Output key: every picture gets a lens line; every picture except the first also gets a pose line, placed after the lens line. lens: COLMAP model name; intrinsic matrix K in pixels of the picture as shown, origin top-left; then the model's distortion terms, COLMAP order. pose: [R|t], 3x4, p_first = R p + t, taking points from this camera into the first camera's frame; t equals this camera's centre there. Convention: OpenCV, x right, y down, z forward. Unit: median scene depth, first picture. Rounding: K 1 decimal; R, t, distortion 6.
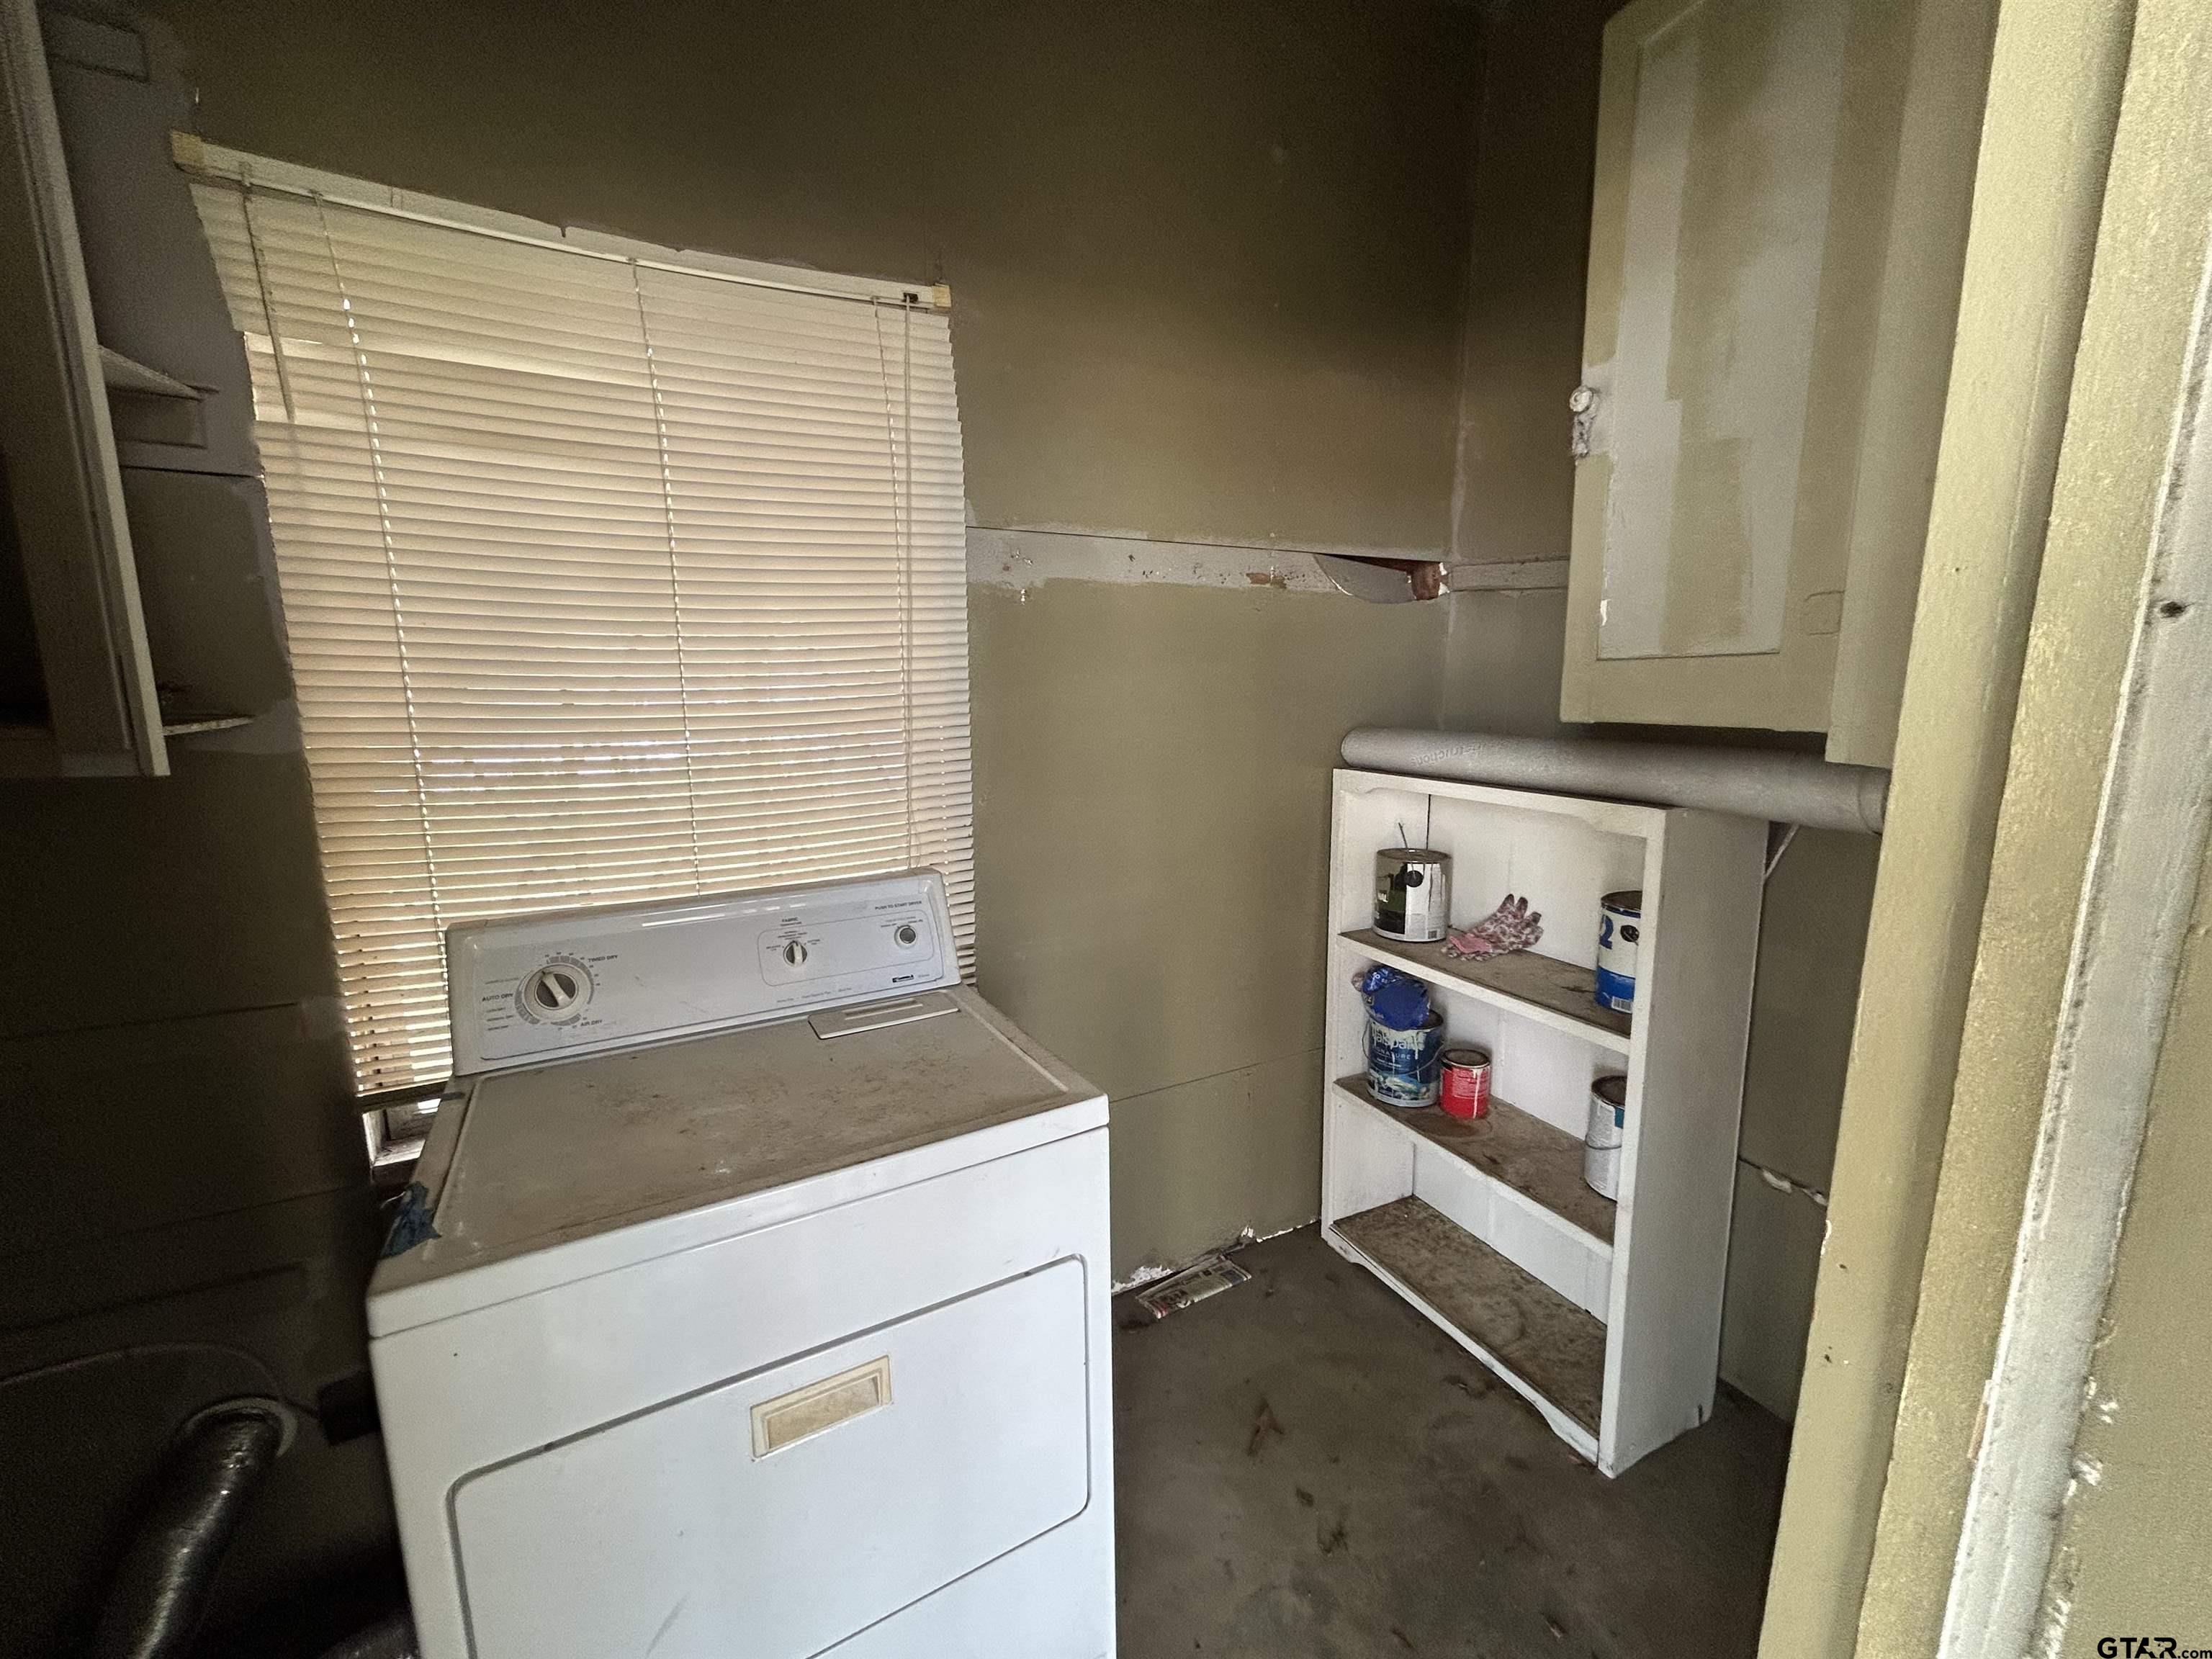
lens RADIAL K [[890.1, 0, 1107.5], [0, 890.1, 829.3], [0, 0, 1]] dist [0.001133, -0.000203]
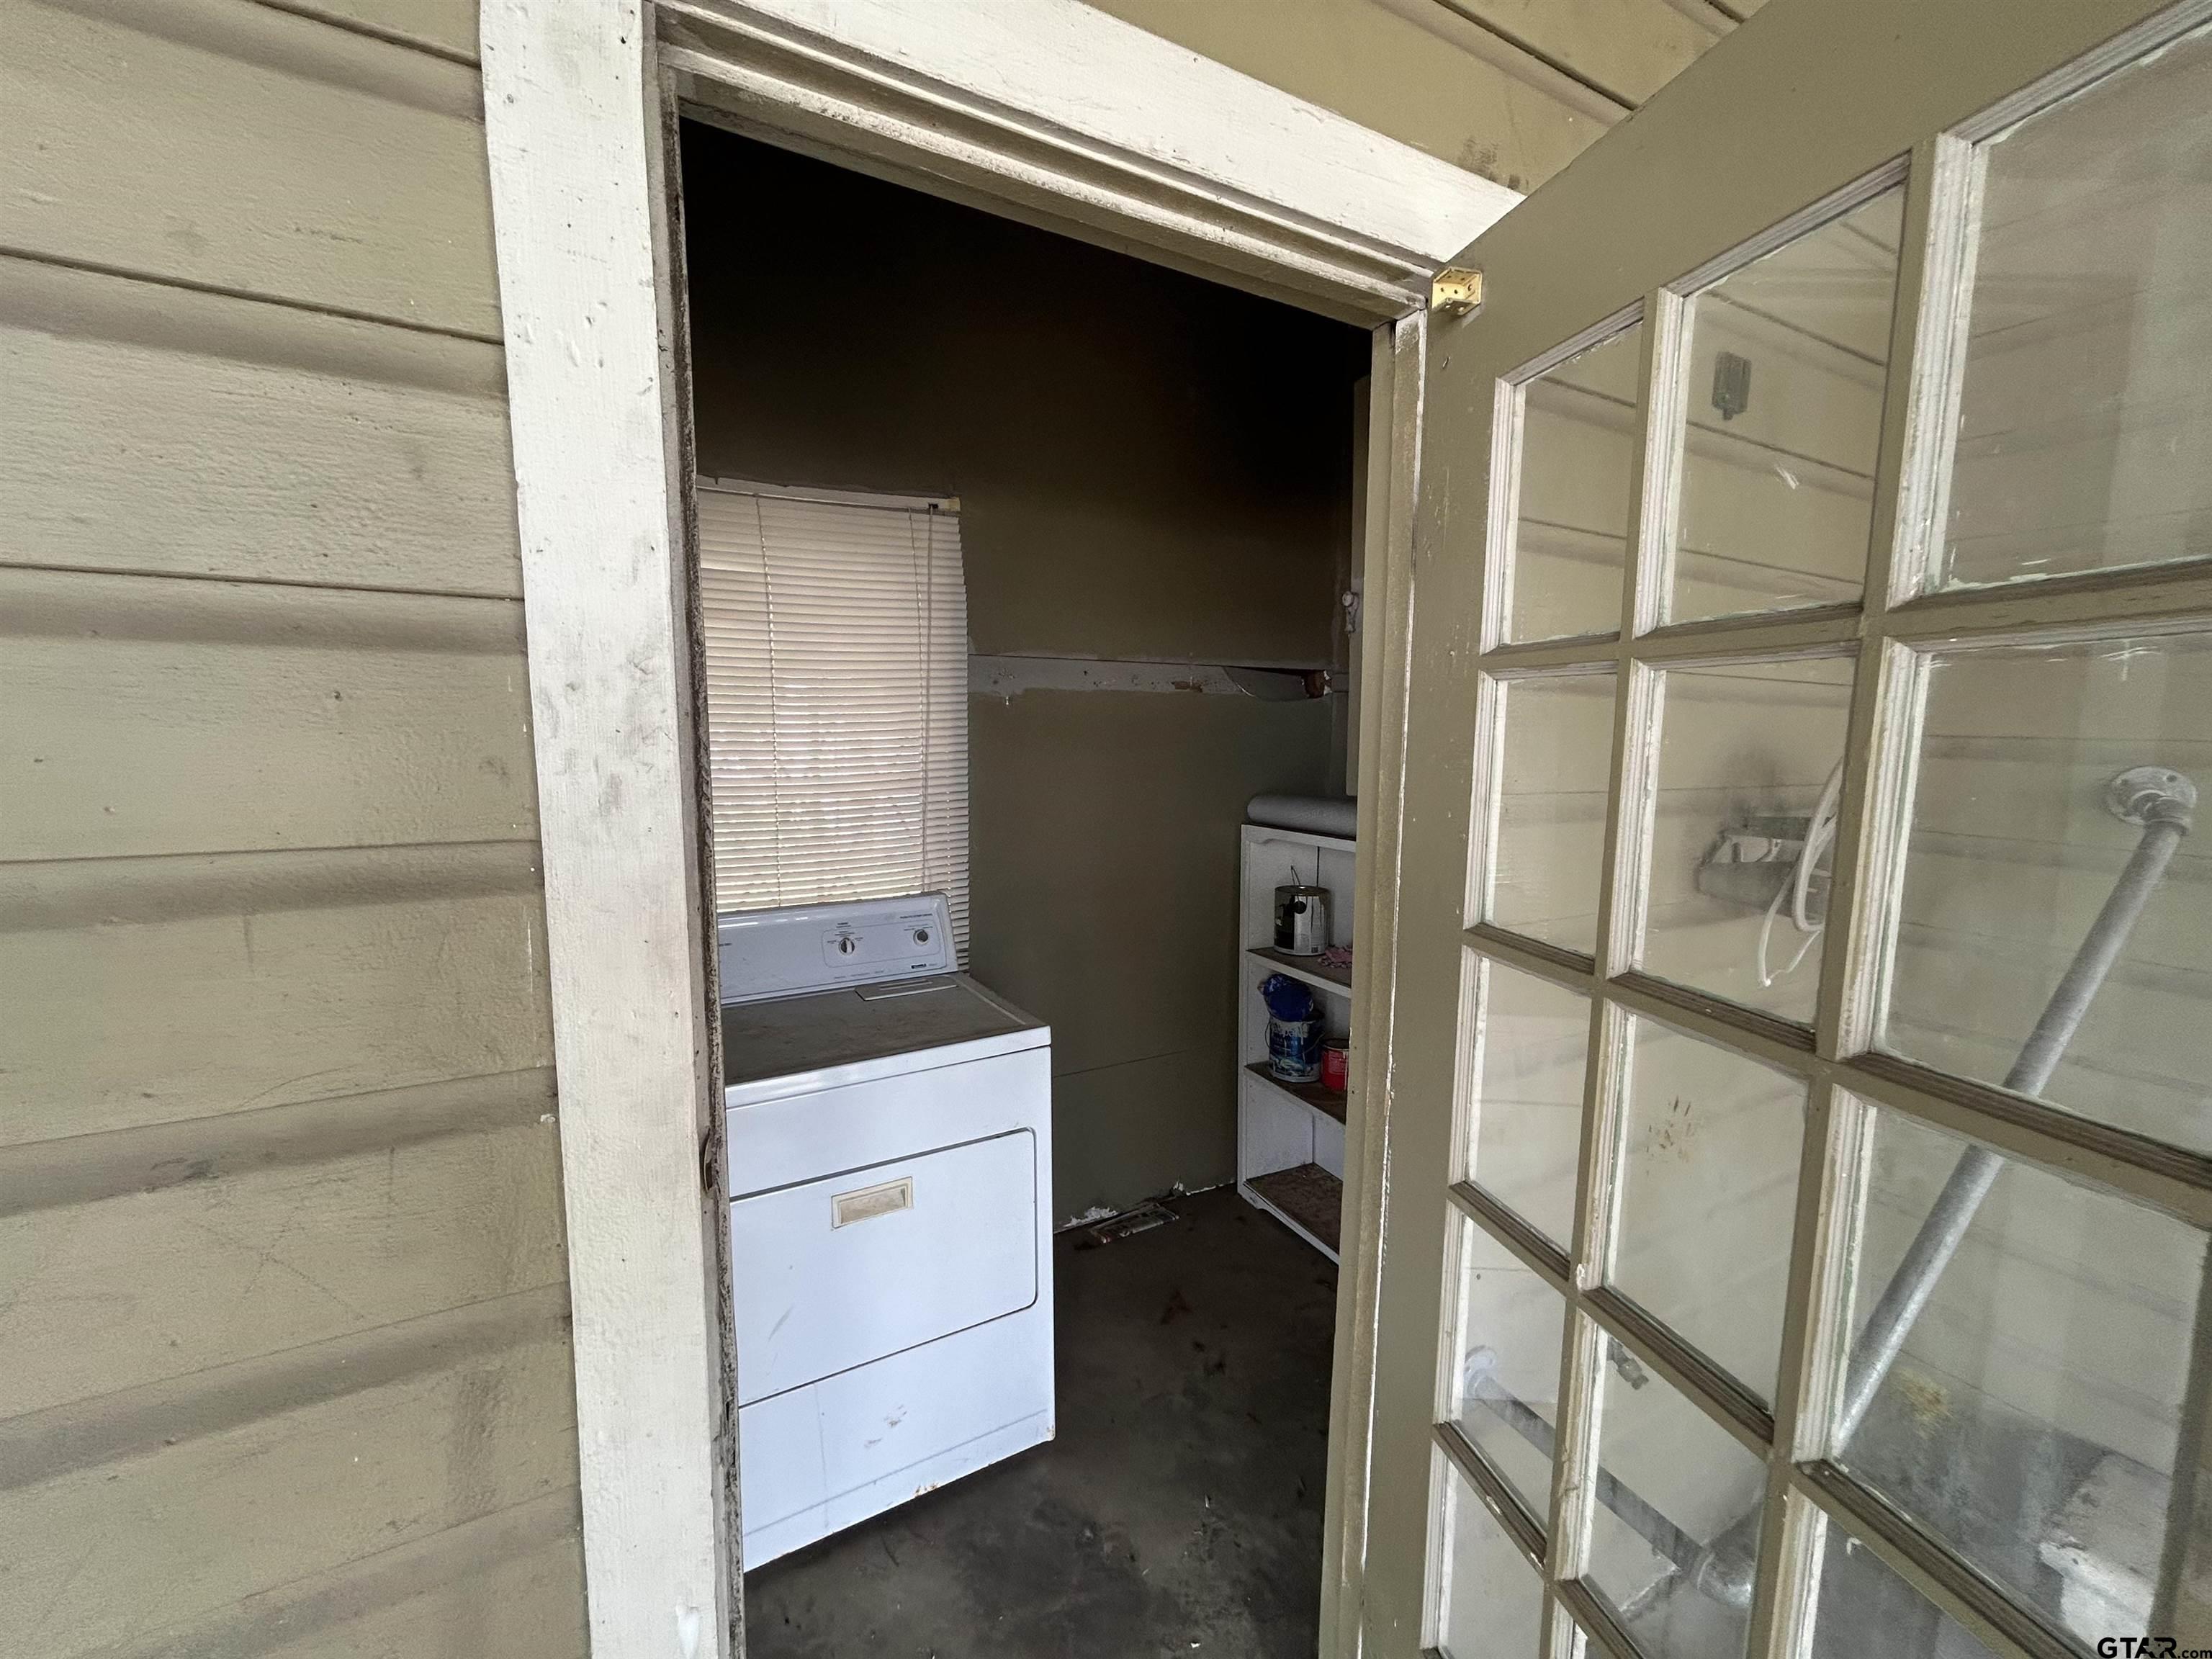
lens RADIAL K [[890.1, 0, 1109.9], [0, 890.1, 826.4], [0, 0, 1]] dist [0.001133, -0.000203]
pose [[0.999945, 0.008374, 0.006372, 0.051477], [-0.007947, 0.997897, -0.064336, 0.022880], [-0.006898, 0.064282, 0.997908, -0.338752]]
